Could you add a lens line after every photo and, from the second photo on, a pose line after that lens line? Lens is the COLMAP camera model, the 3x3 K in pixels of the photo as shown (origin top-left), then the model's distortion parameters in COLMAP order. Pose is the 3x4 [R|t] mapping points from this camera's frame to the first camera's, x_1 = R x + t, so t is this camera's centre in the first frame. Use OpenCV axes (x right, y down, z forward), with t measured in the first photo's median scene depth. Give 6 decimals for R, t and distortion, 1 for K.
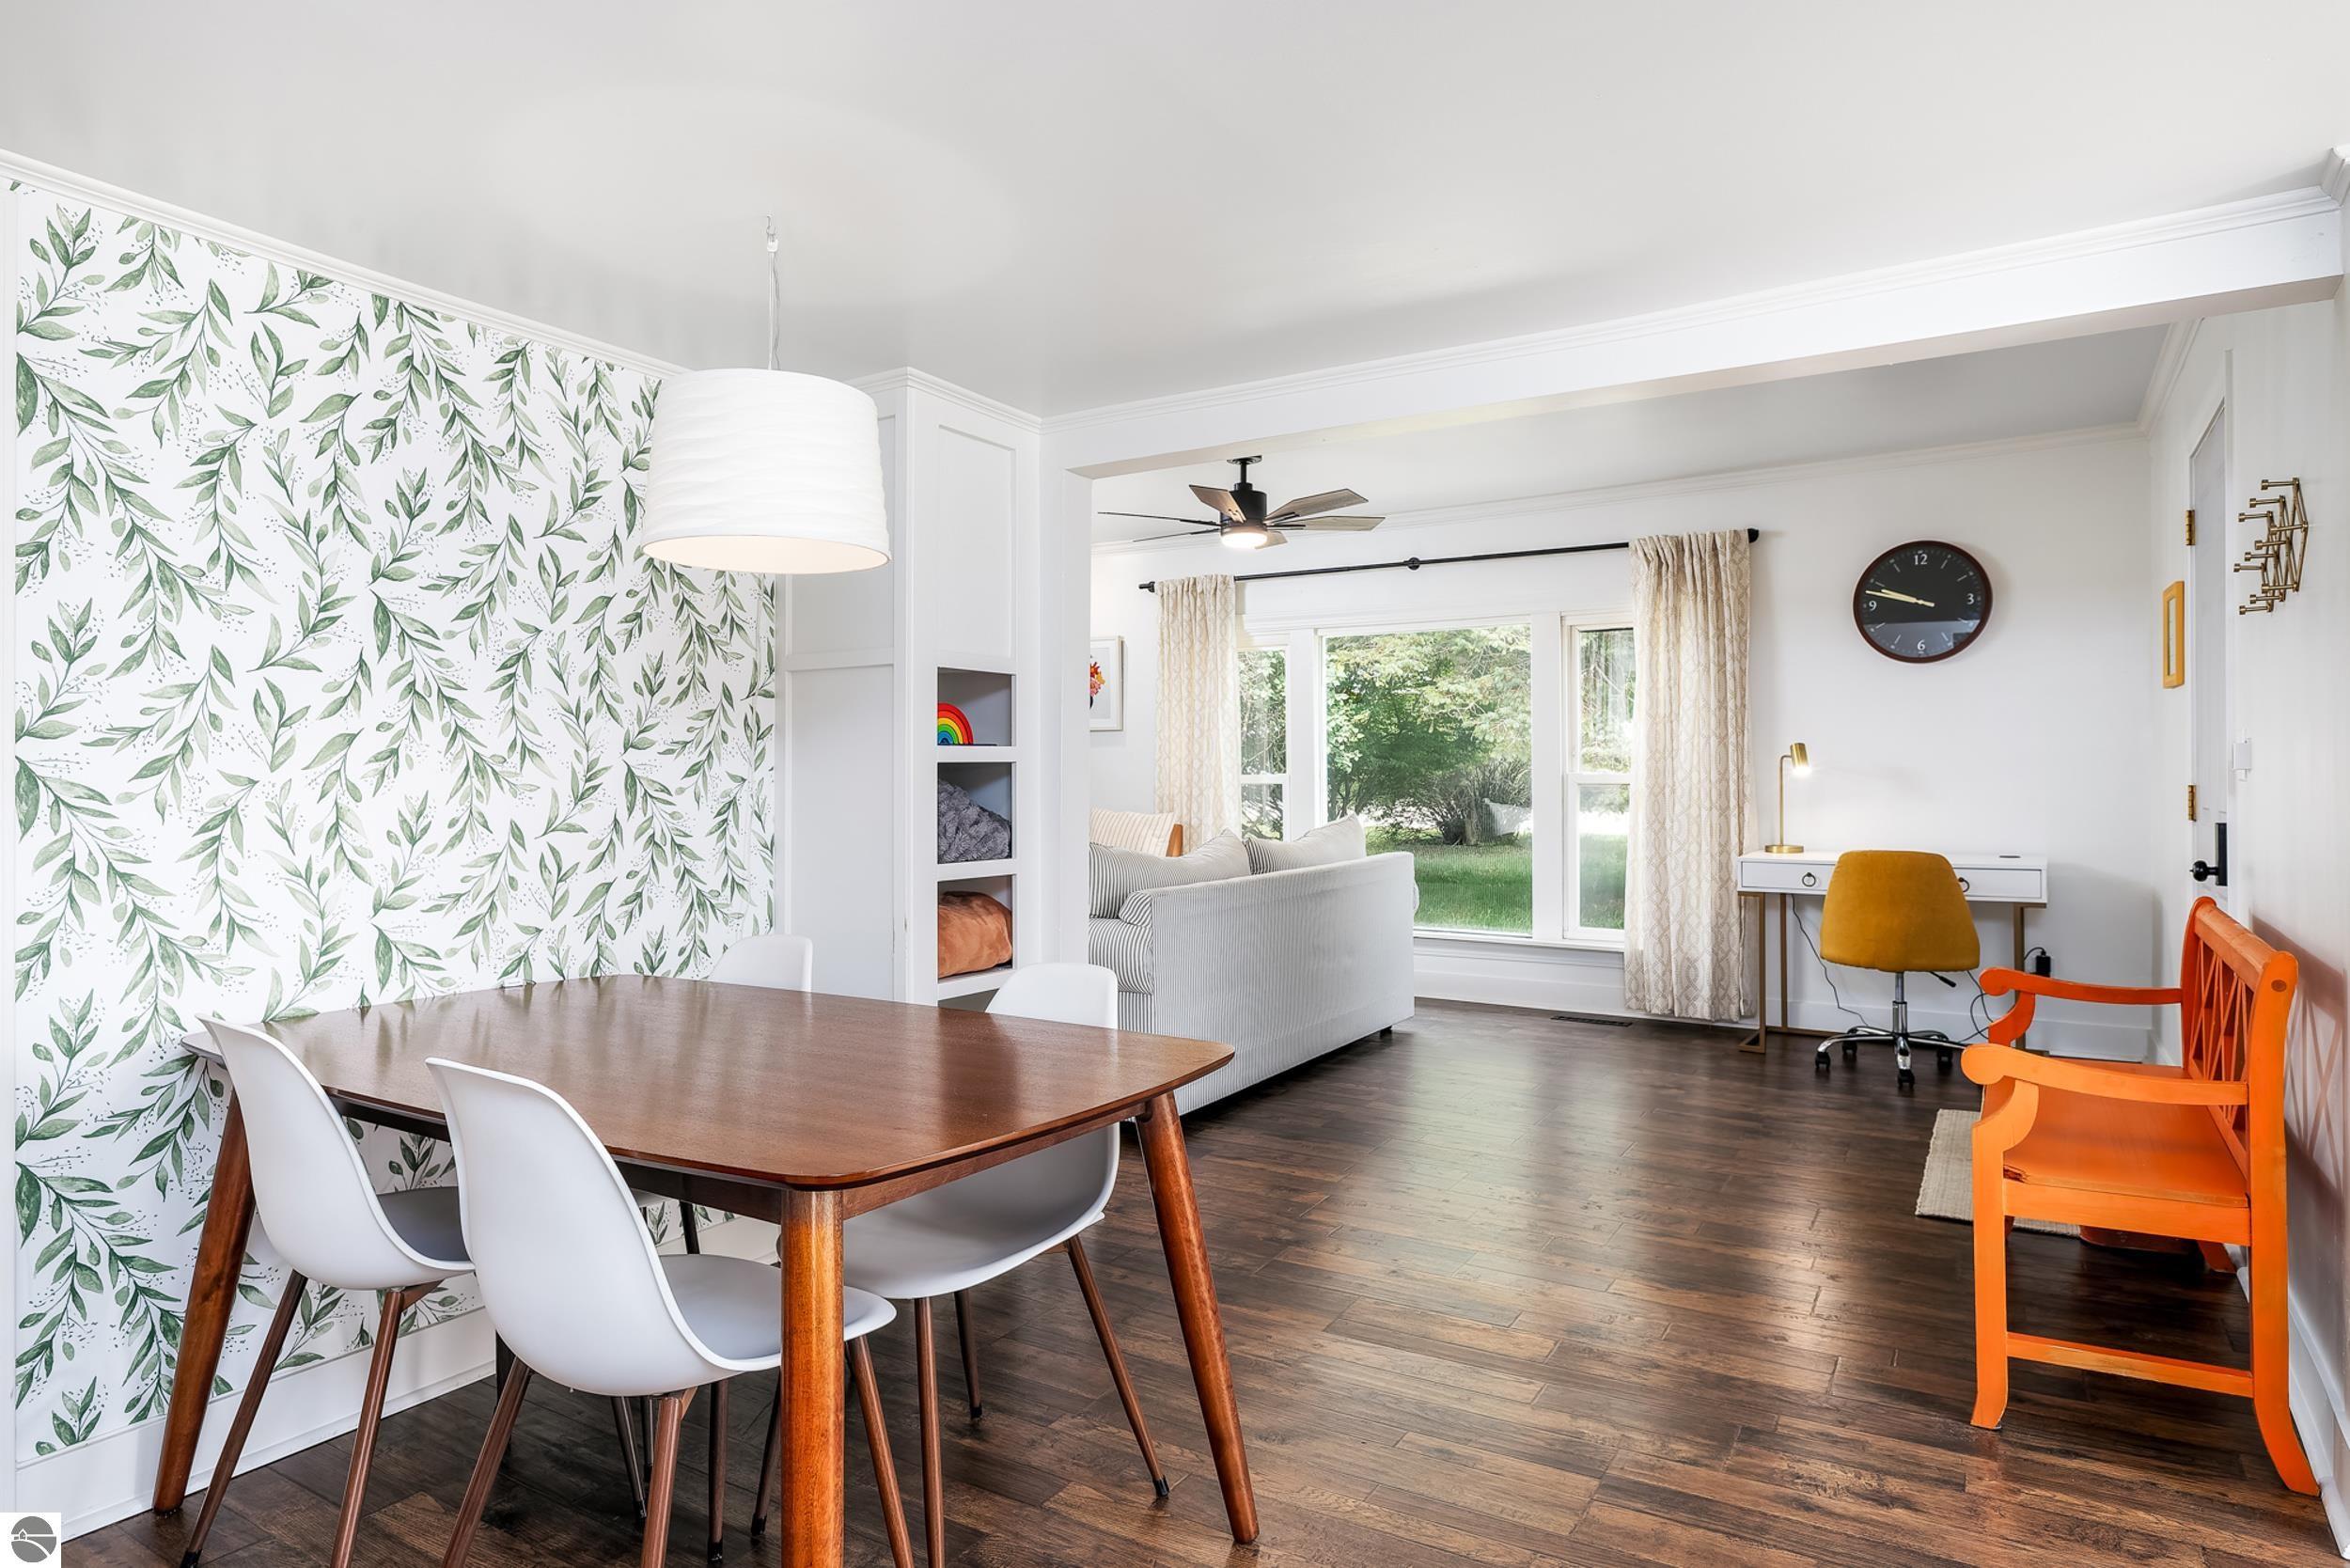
lens RADIAL K [[1319.8, 0, 1105.2], [0, 1319.8, 781.6], [0, 0, 1]] dist [-0.027978, 0.000601]
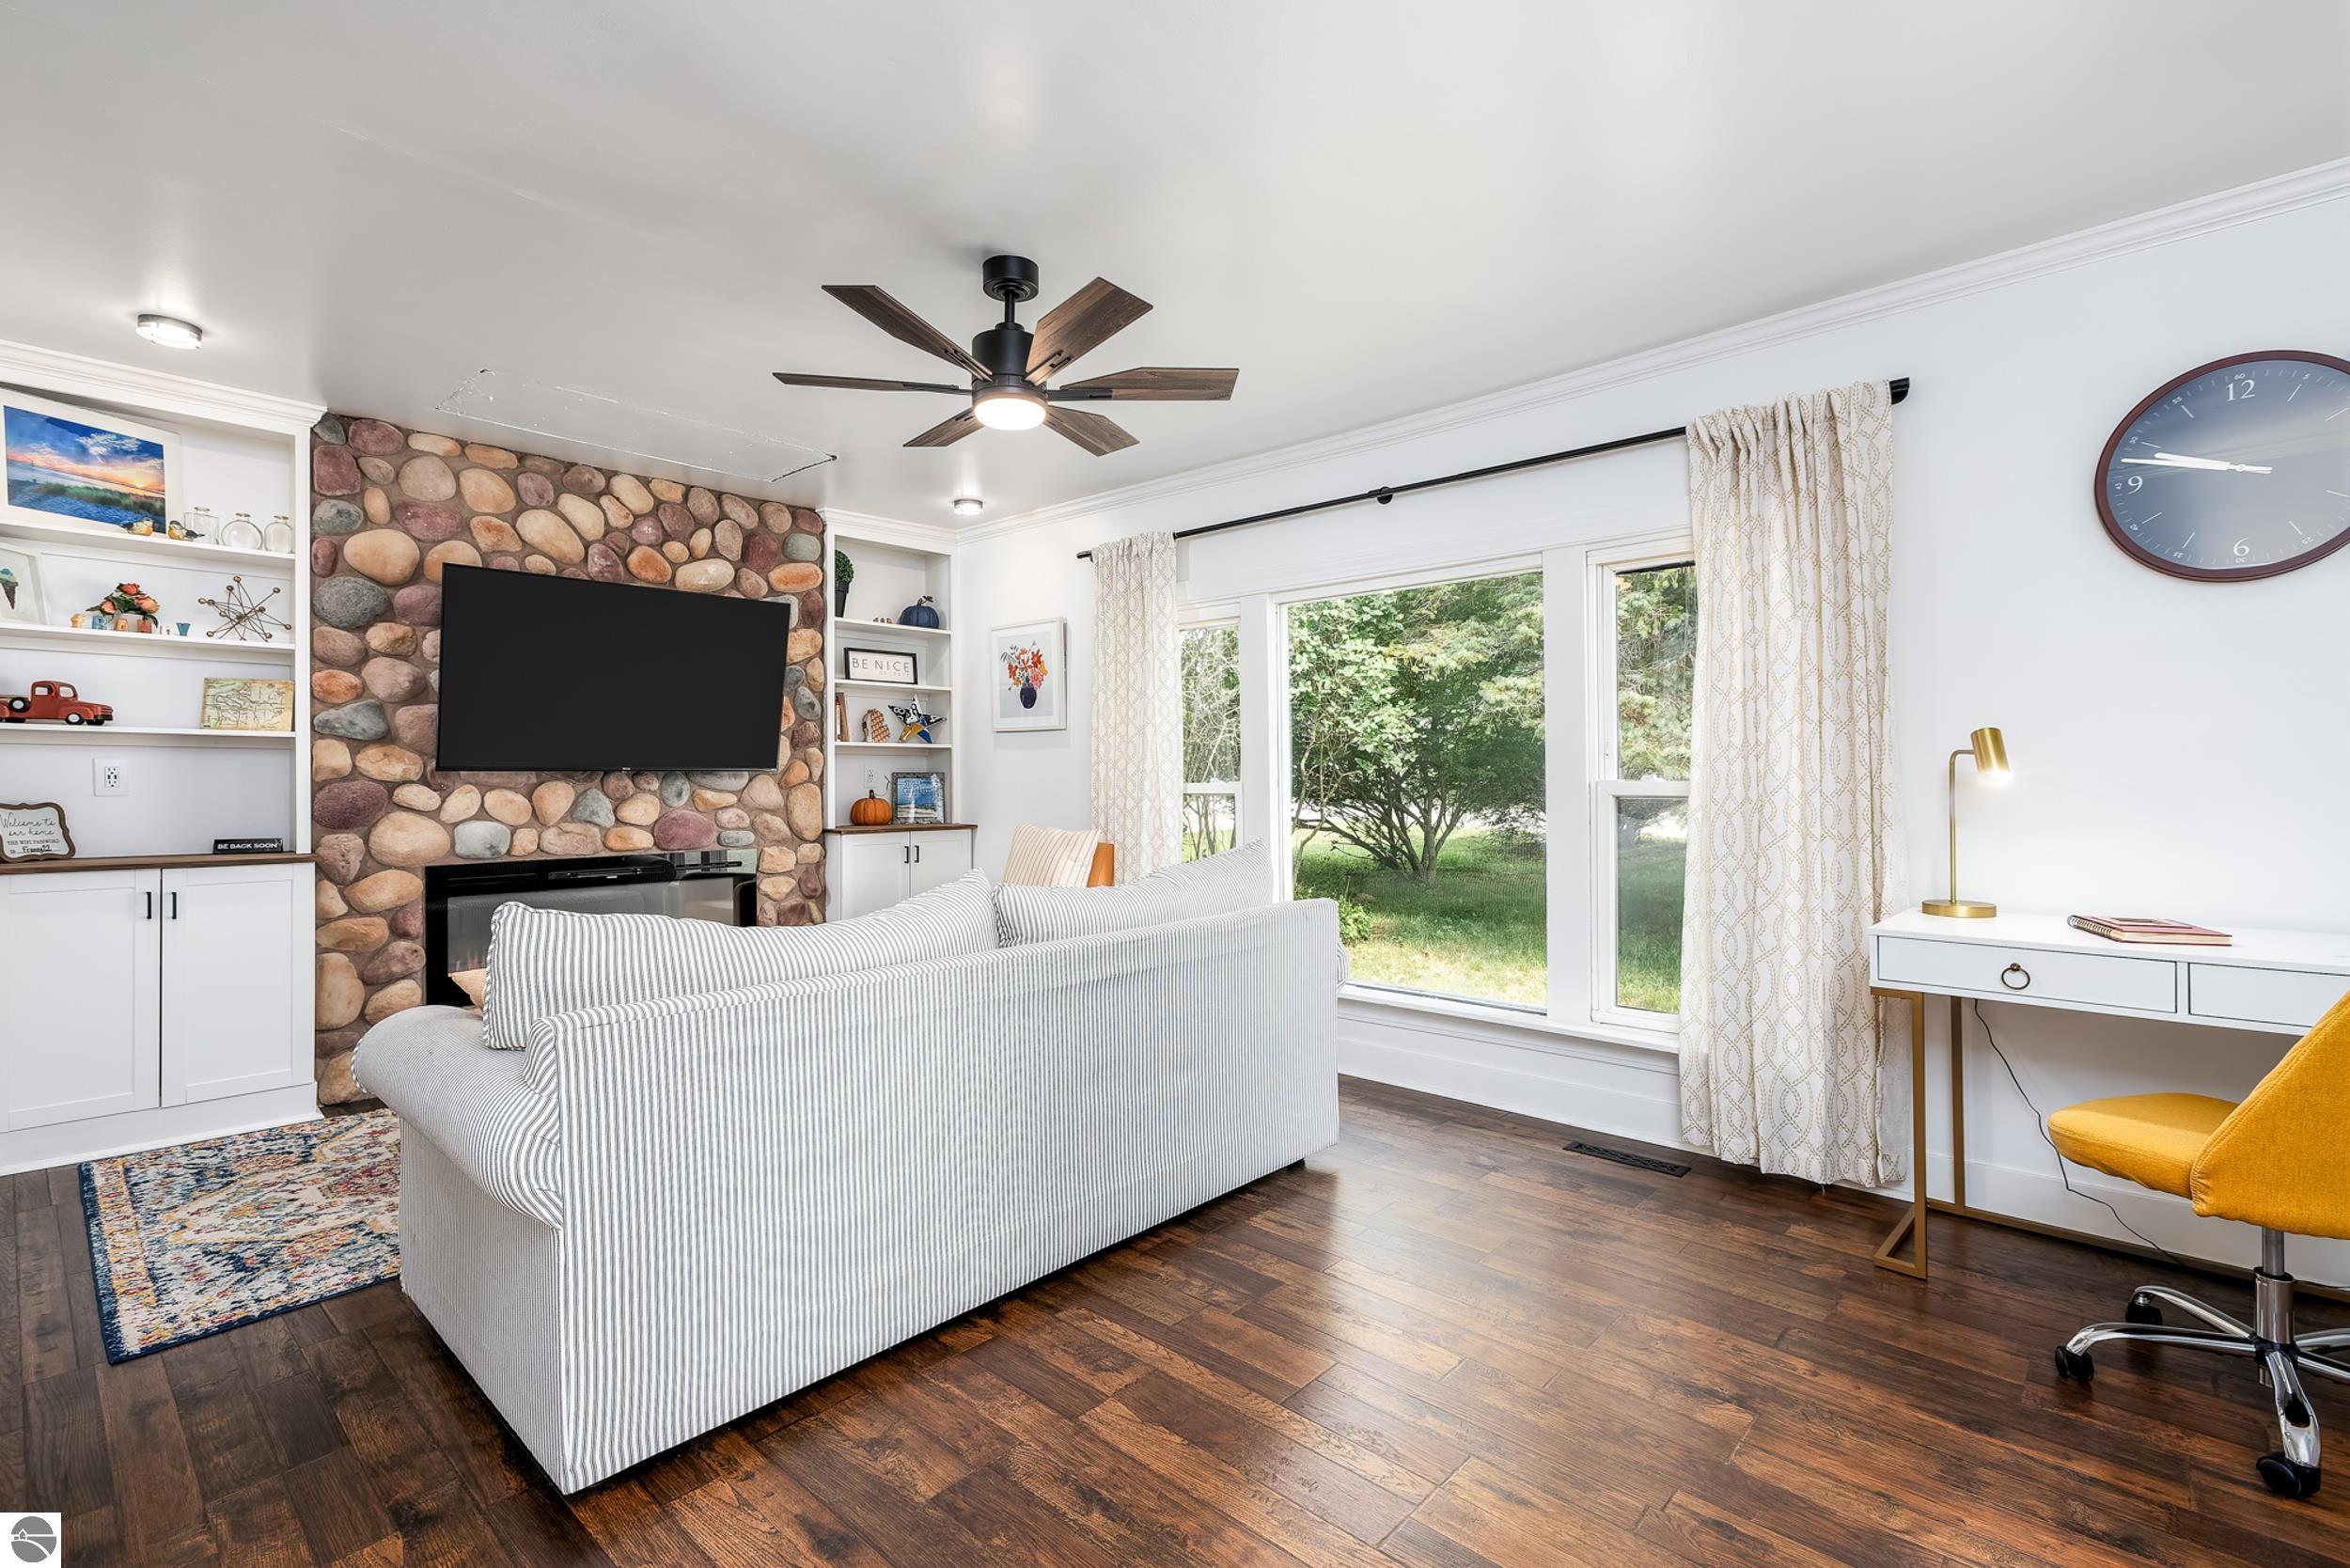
lens RADIAL K [[1044.2, 0, 1166.7], [0, 1044.2, 785.5], [0, 0, 1]] dist [0.002963, 0.000105]
pose [[0.989545, -0.000947, -0.144222, 0.247495], [0.000828, 0.999999, -0.000882, -0.004745], [0.144223, 0.000754, 0.989545, 0.511203]]
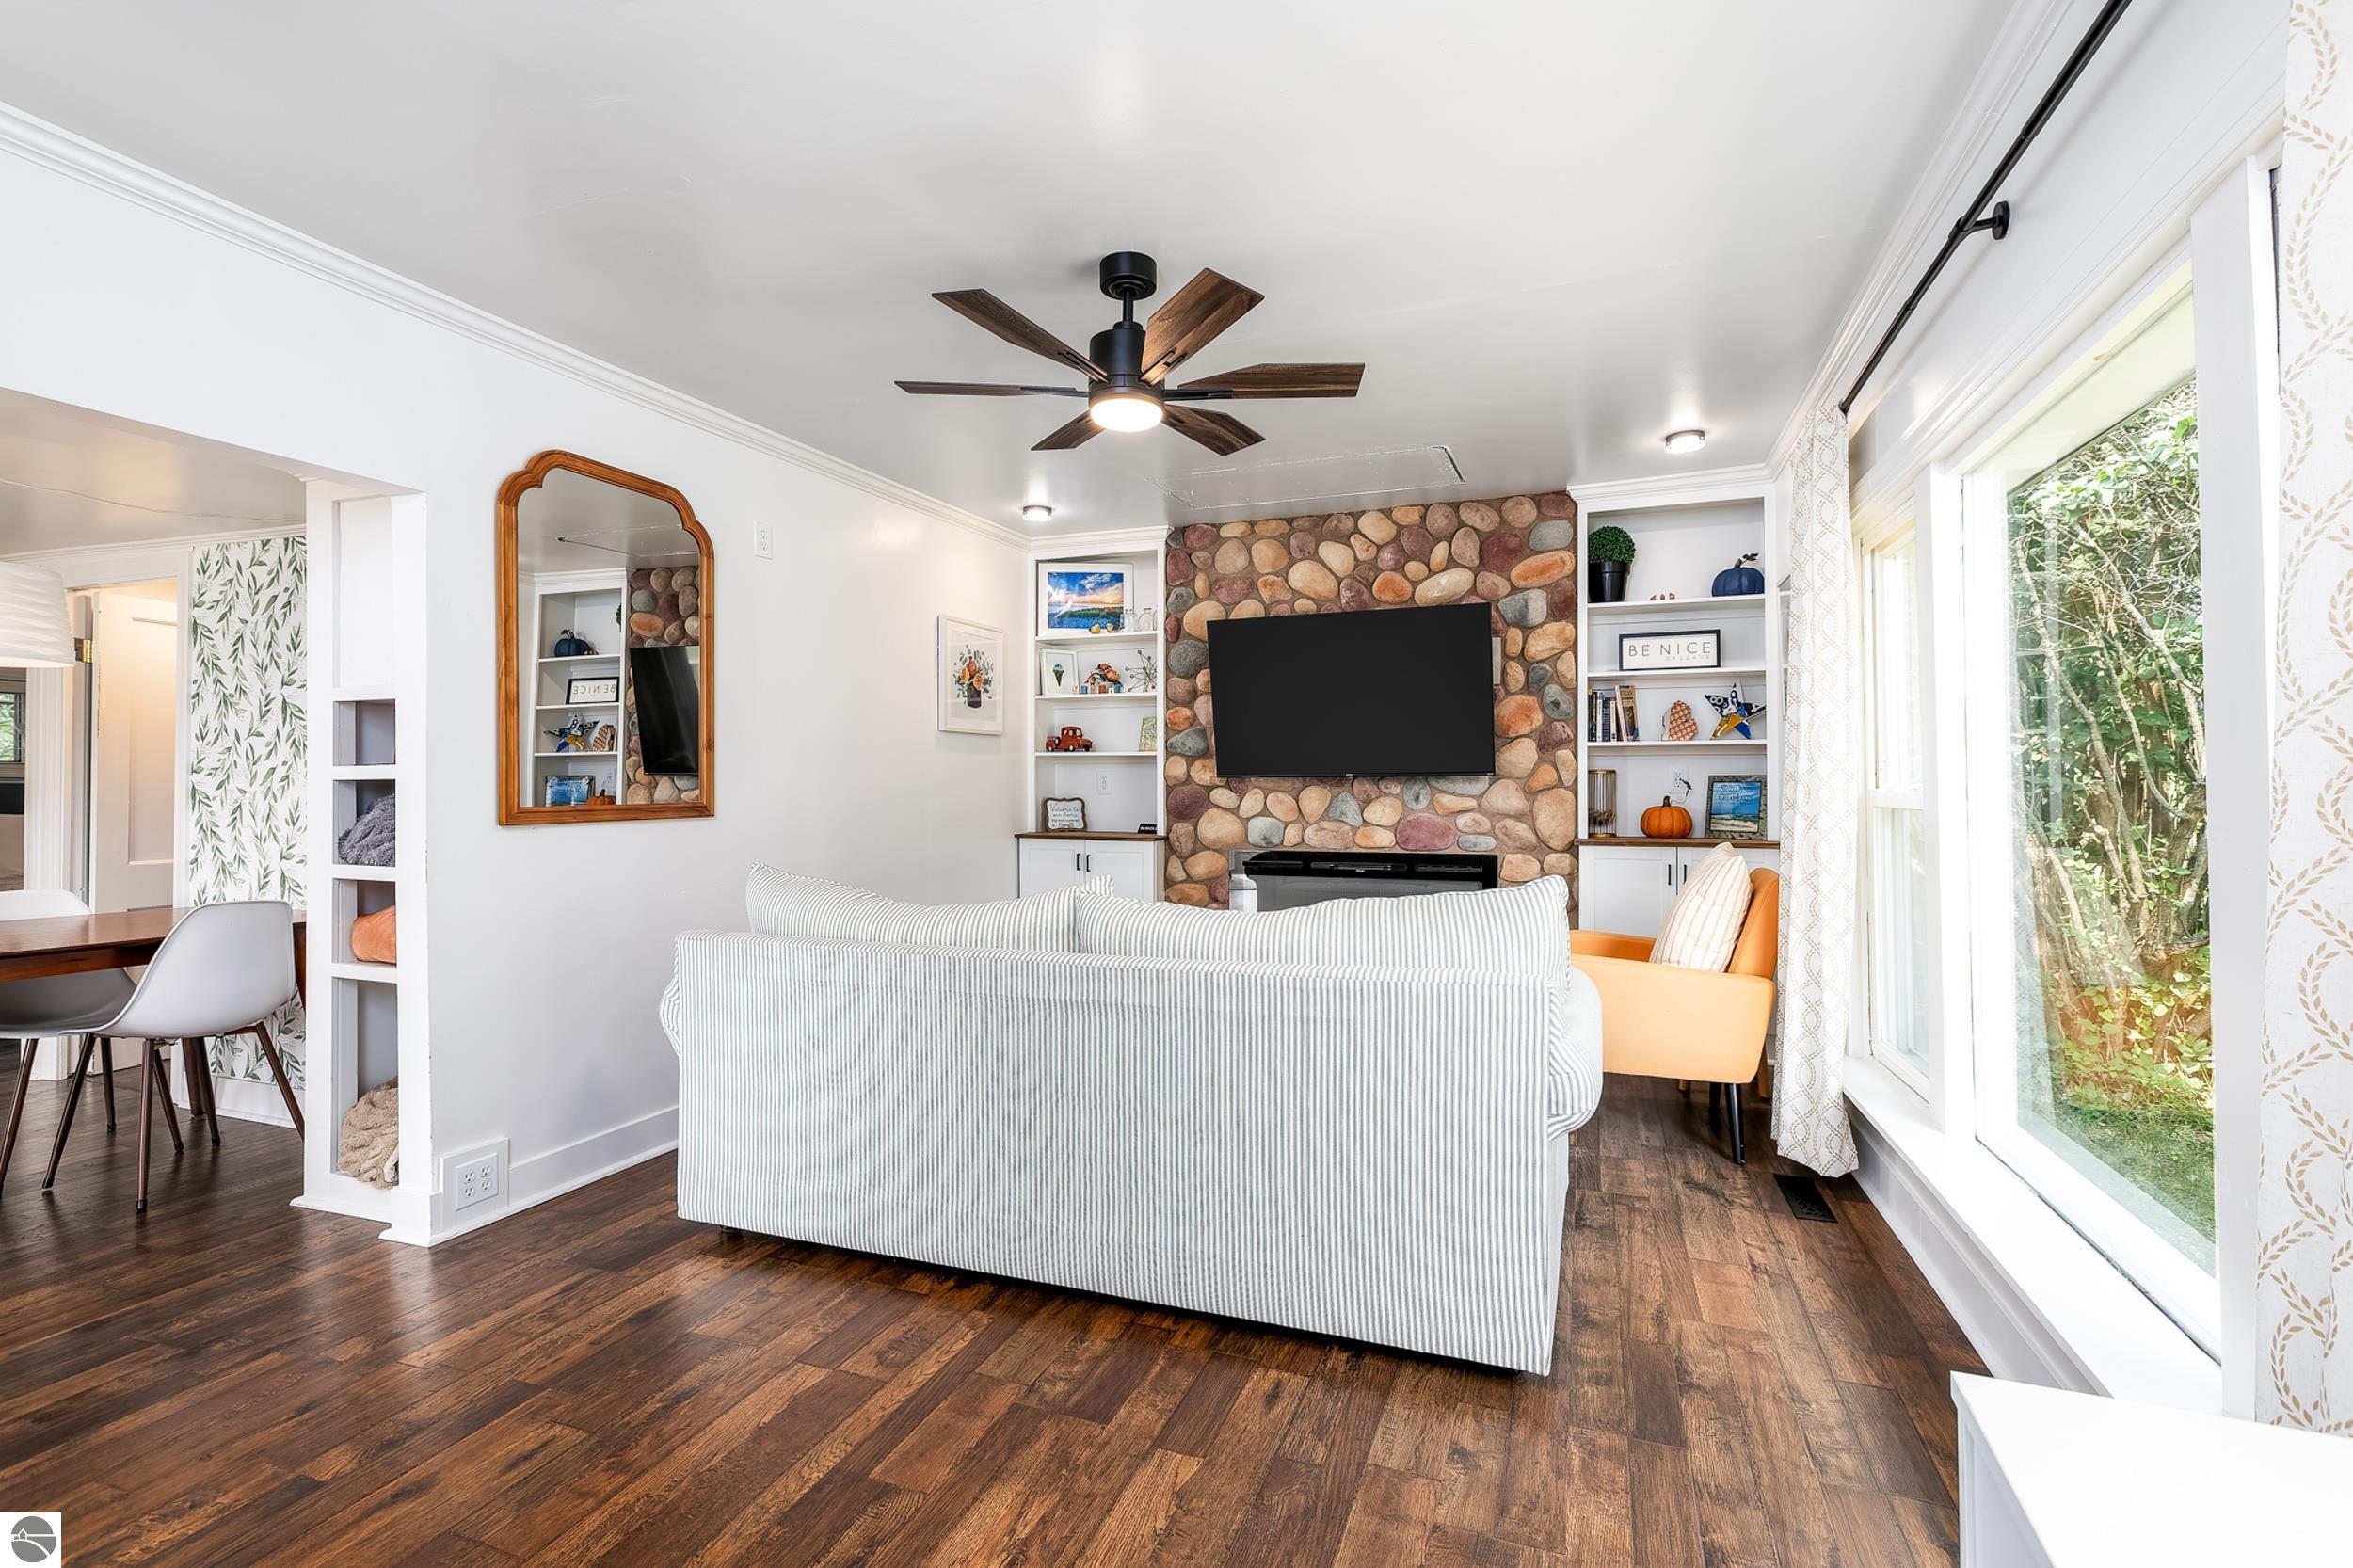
lens RADIAL K [[1068.6, 0, 1205.8], [0, 1068.6, 778.6], [0, 0, 1]] dist [-0.001276, 0.000067]
pose [[0.251659, -0.006940, -0.967791, 0.681423], [-0.005845, 0.999945, -0.008690, -0.007094], [0.967798, 0.007844, 0.251604, 1.003643]]
